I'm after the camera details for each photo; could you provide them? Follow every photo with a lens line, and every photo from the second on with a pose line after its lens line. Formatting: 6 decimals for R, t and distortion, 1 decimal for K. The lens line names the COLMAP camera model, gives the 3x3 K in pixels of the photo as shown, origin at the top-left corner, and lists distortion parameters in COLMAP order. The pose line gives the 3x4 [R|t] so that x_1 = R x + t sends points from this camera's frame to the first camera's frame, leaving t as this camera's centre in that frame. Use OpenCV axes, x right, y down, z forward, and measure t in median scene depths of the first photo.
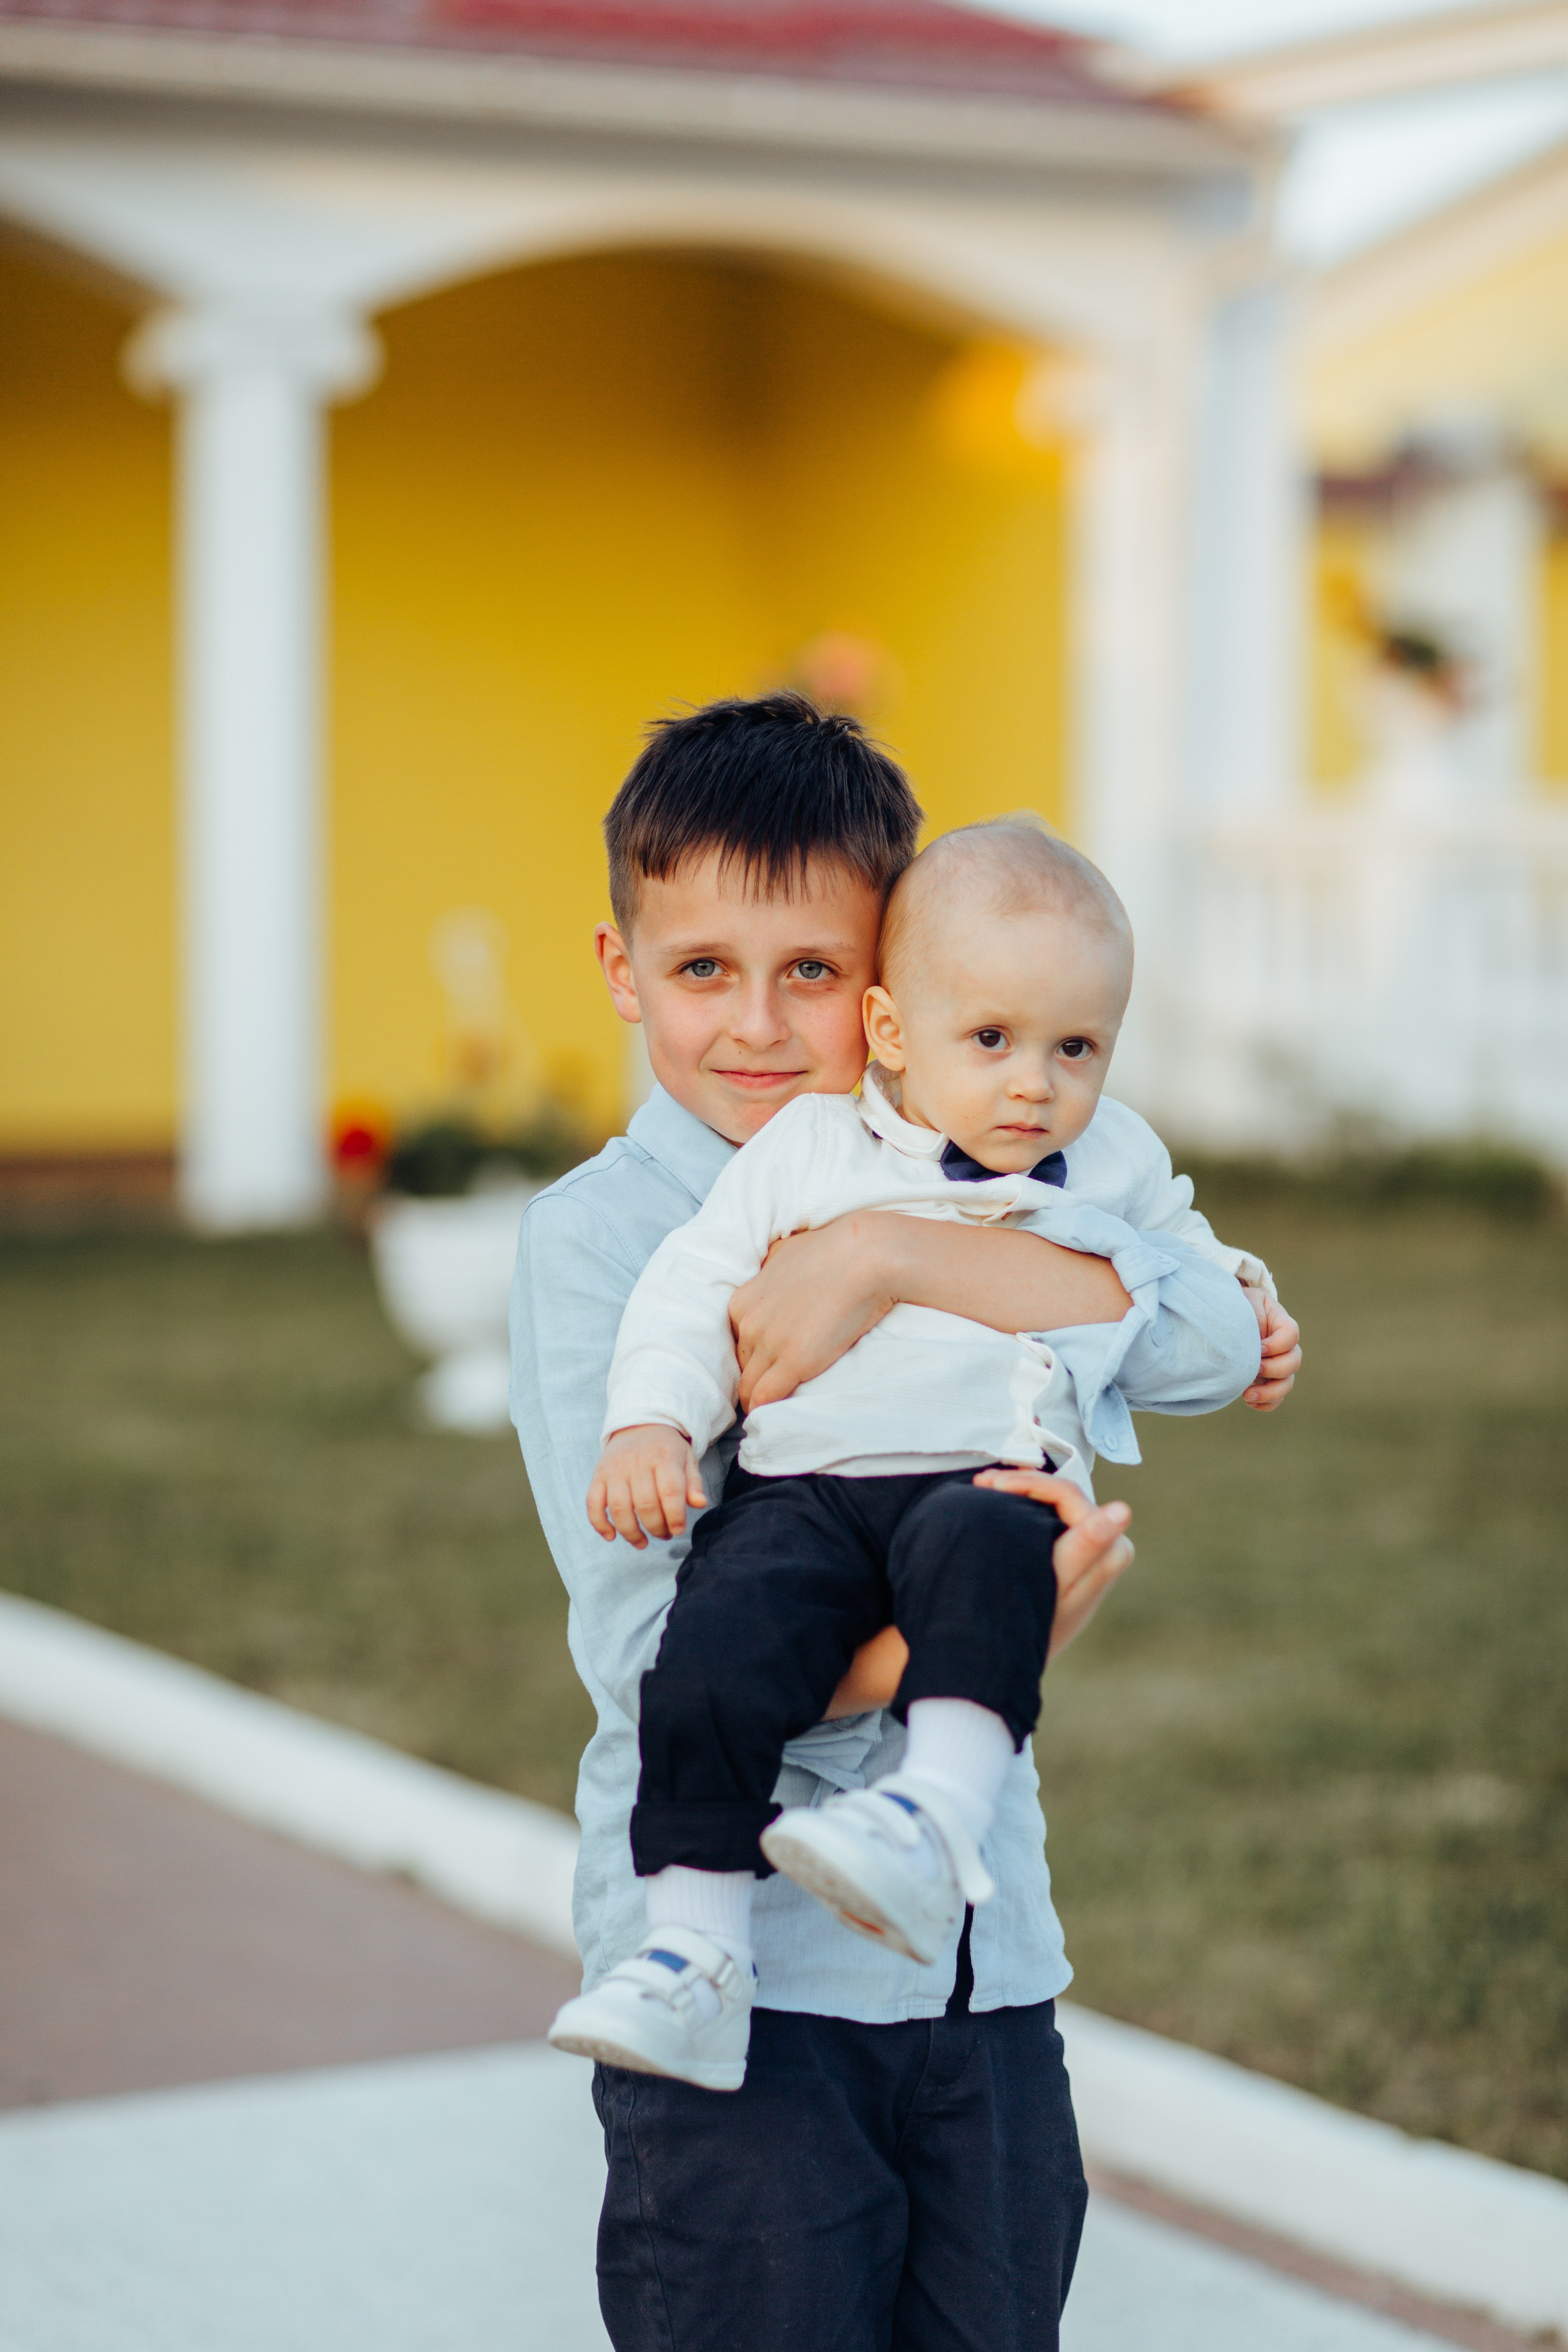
lens RADIAL K [[5494.0, 0, 784.0], [0, 5494.0, 1176.0], [0, 0, 1]] dist [-0.021250, 0.280207]
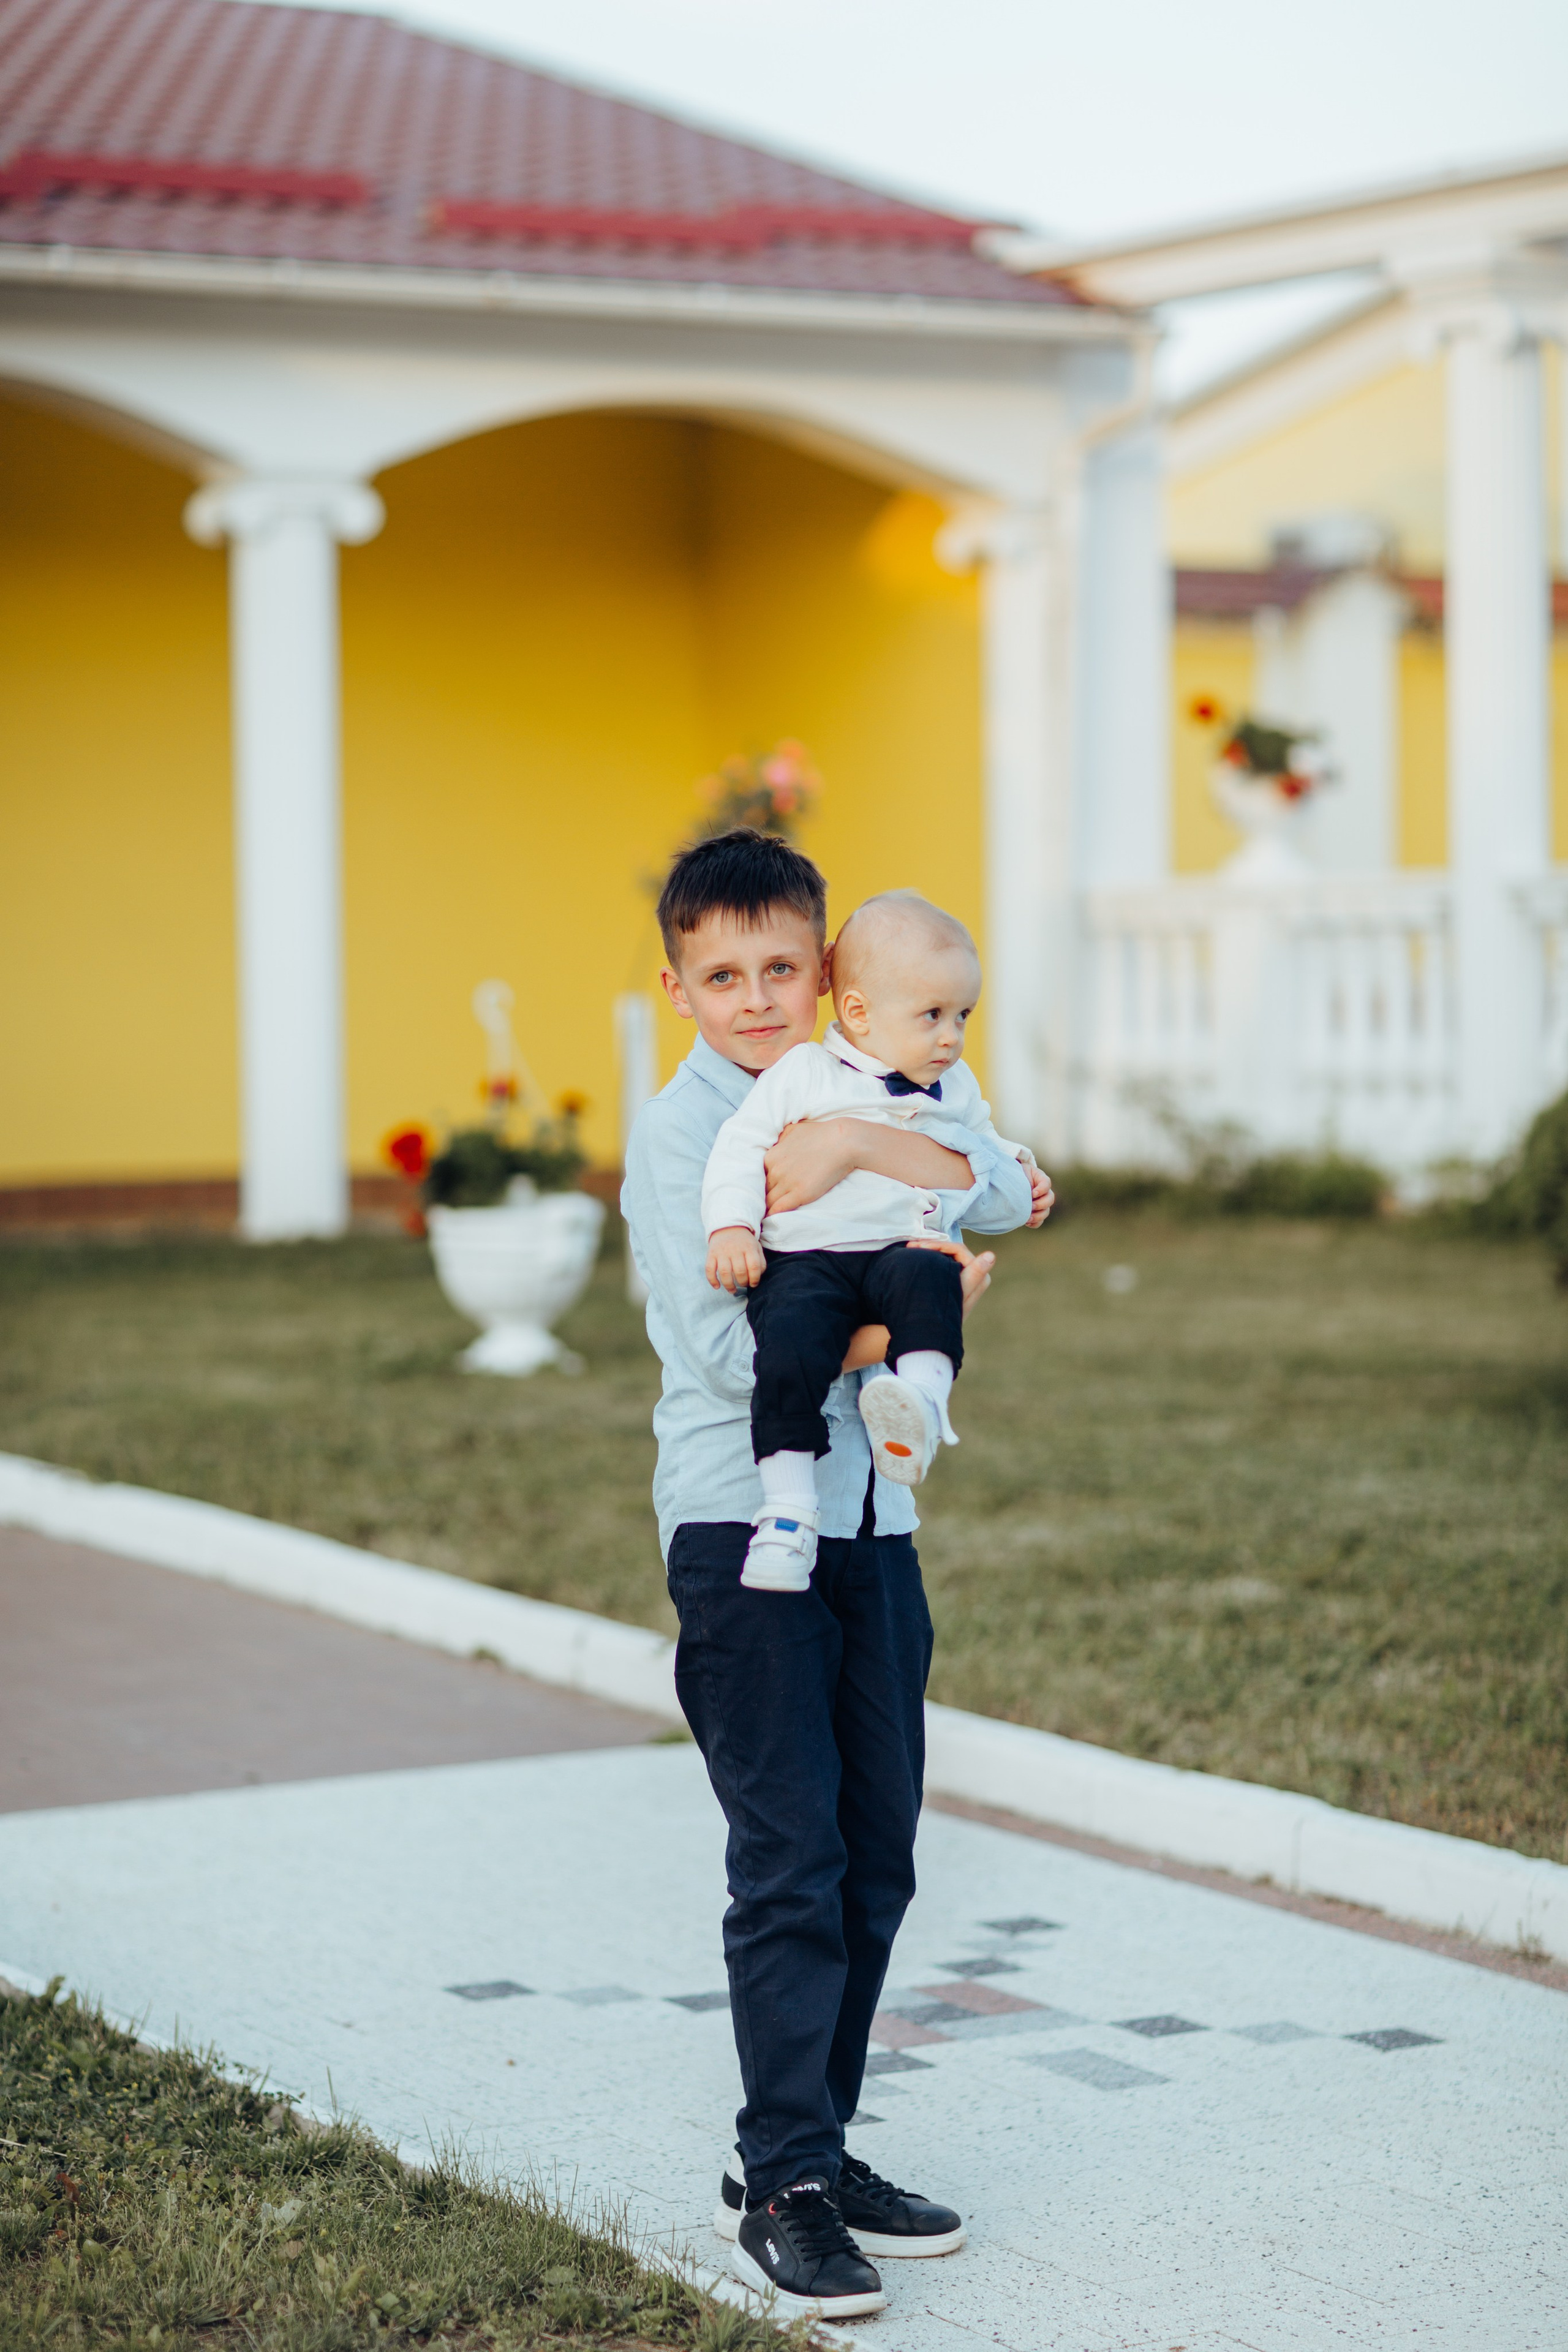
lens RADIAL K [[5494.0, 0, 784.0], [0, 5494.0, 1176.0], [0, 0, 1]] dist [-0.021250, 0.280207]
pose [[0.999830, -0.014331, 0.011562, -0.006483], [0.014482, 0.999809, -0.013095, 0.020434], [-0.011372, 0.013260, 0.999847, -0.342001]]
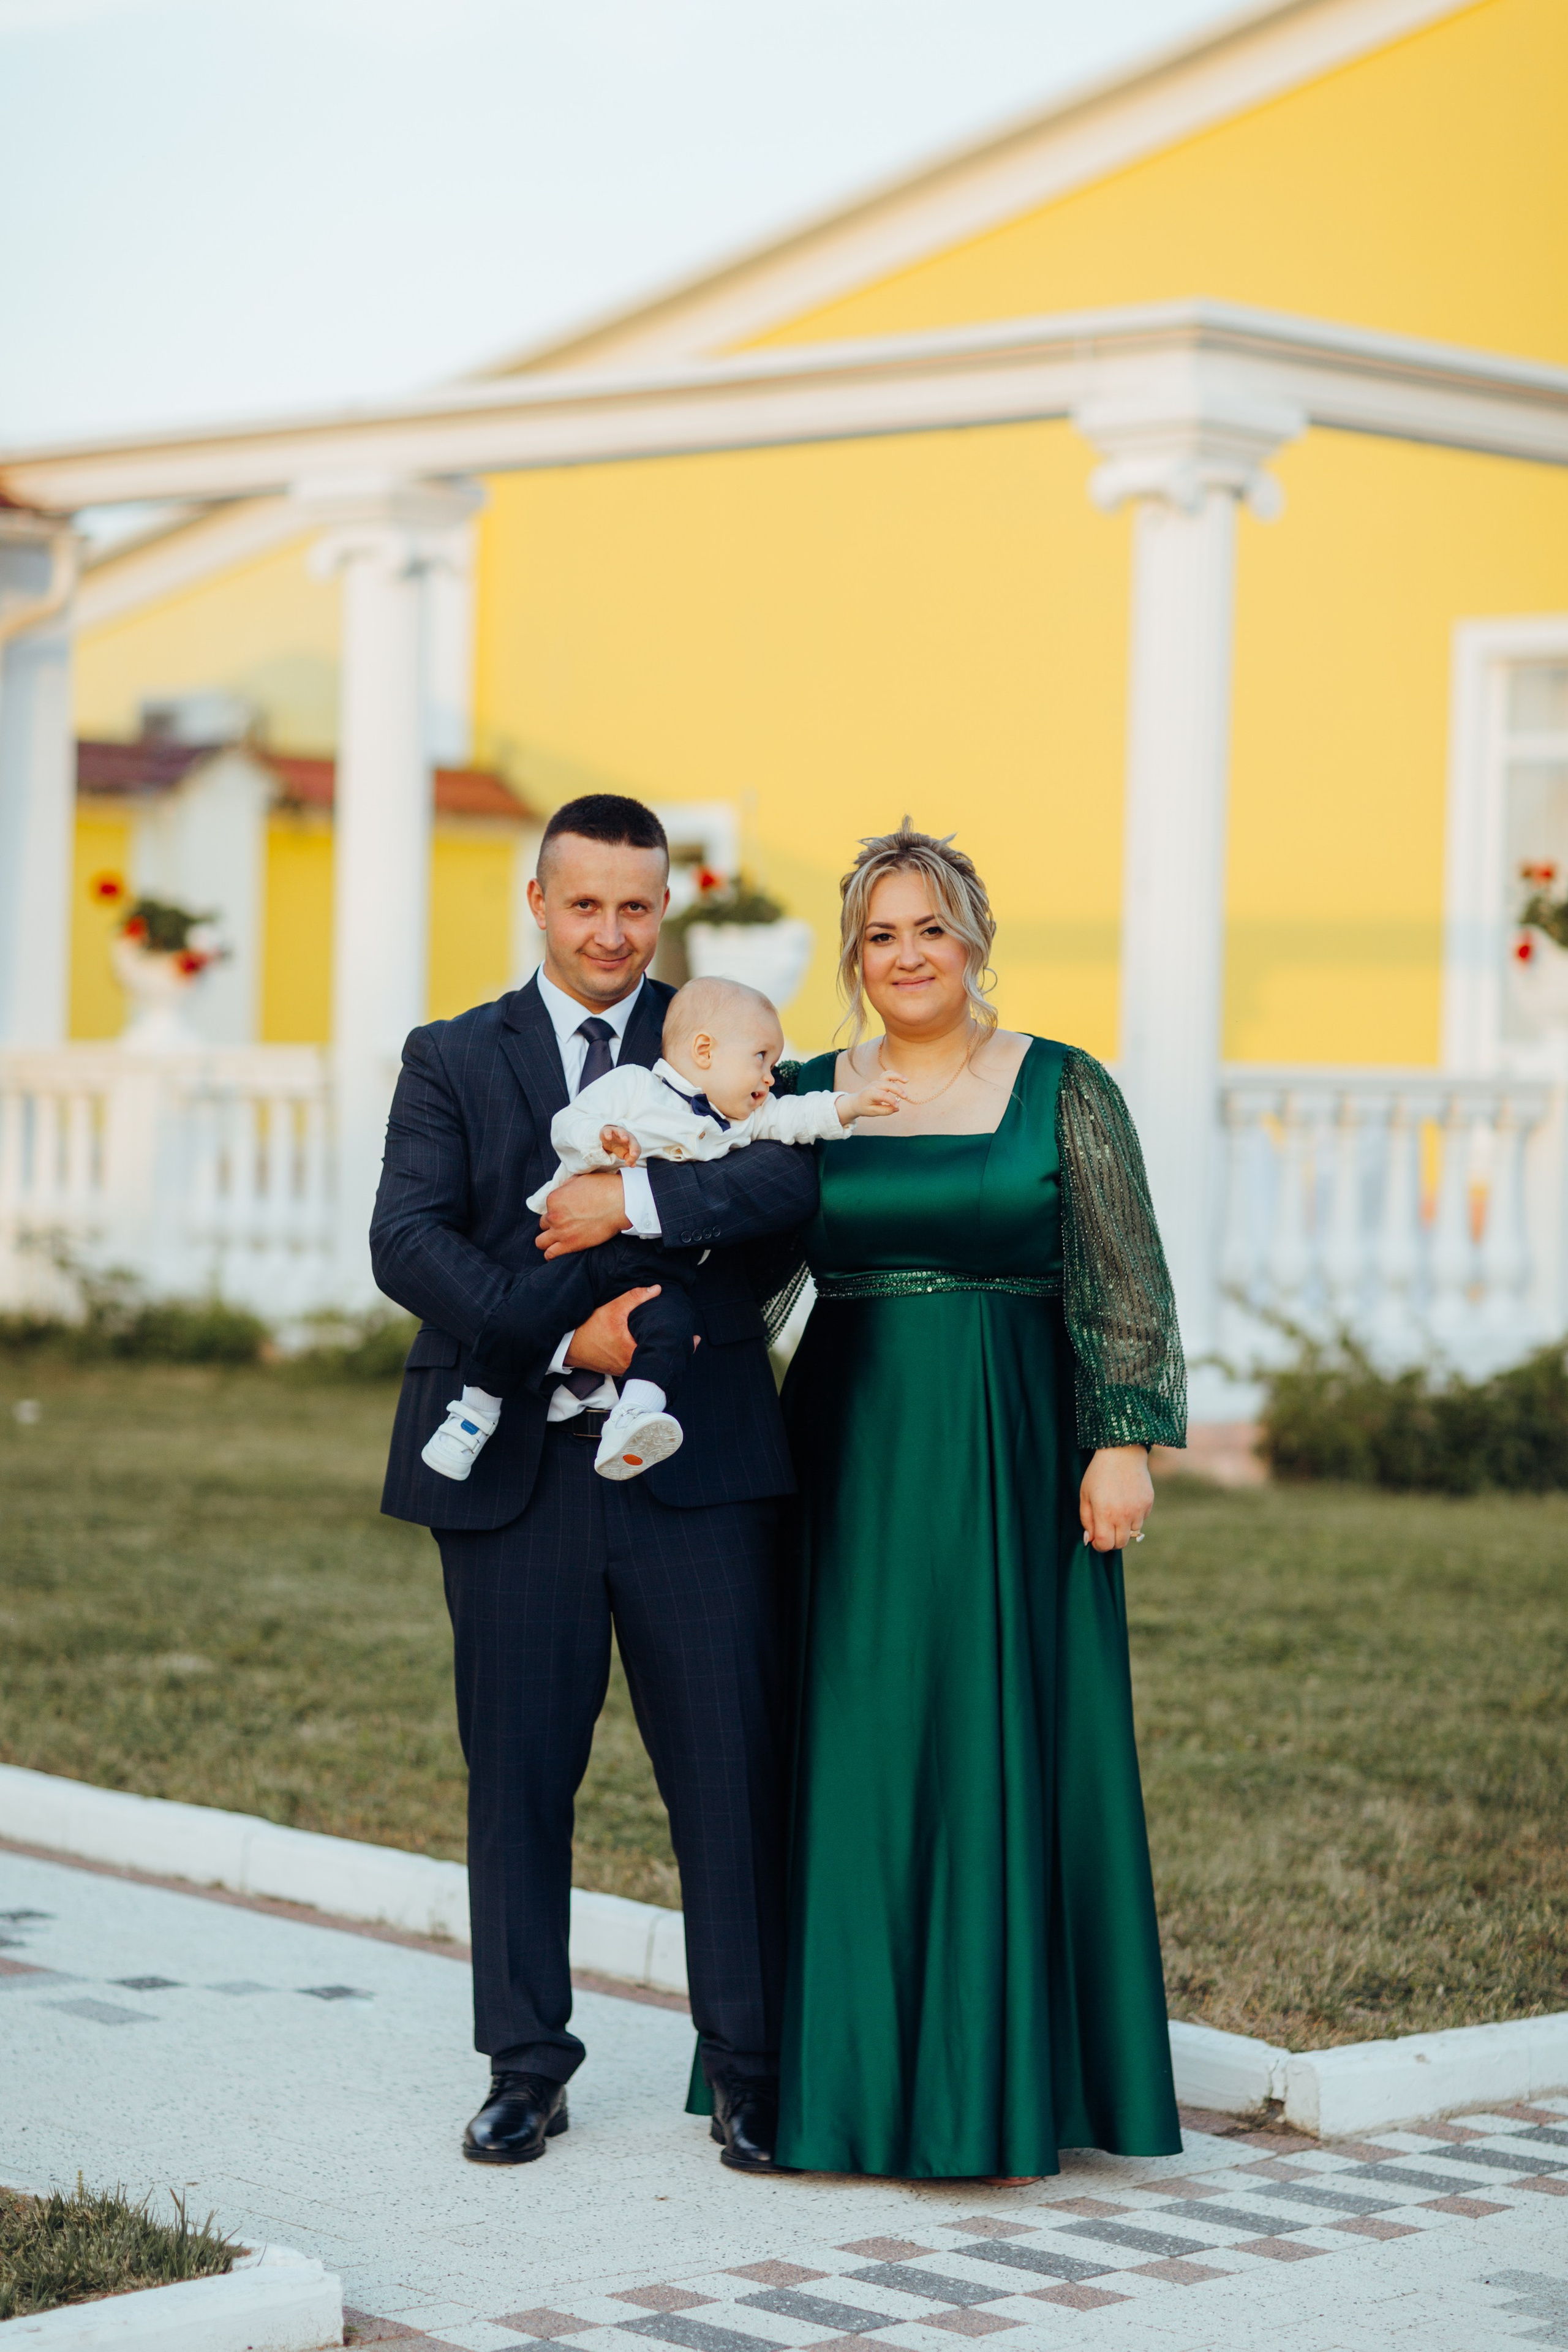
lens RADIAL K [[5649.3, 0, 784.0], [0, 5649.3, 1176.0], [0, 0, 1]] dist [-0.045027, 0.581453]
pose [[0.974986, 0.018170, 0.221521, -0.064007], [-0.008955, 0.999055, -0.042534, 0.032196], [-0.222084, 0.039487, 0.974228, -0.579321]]
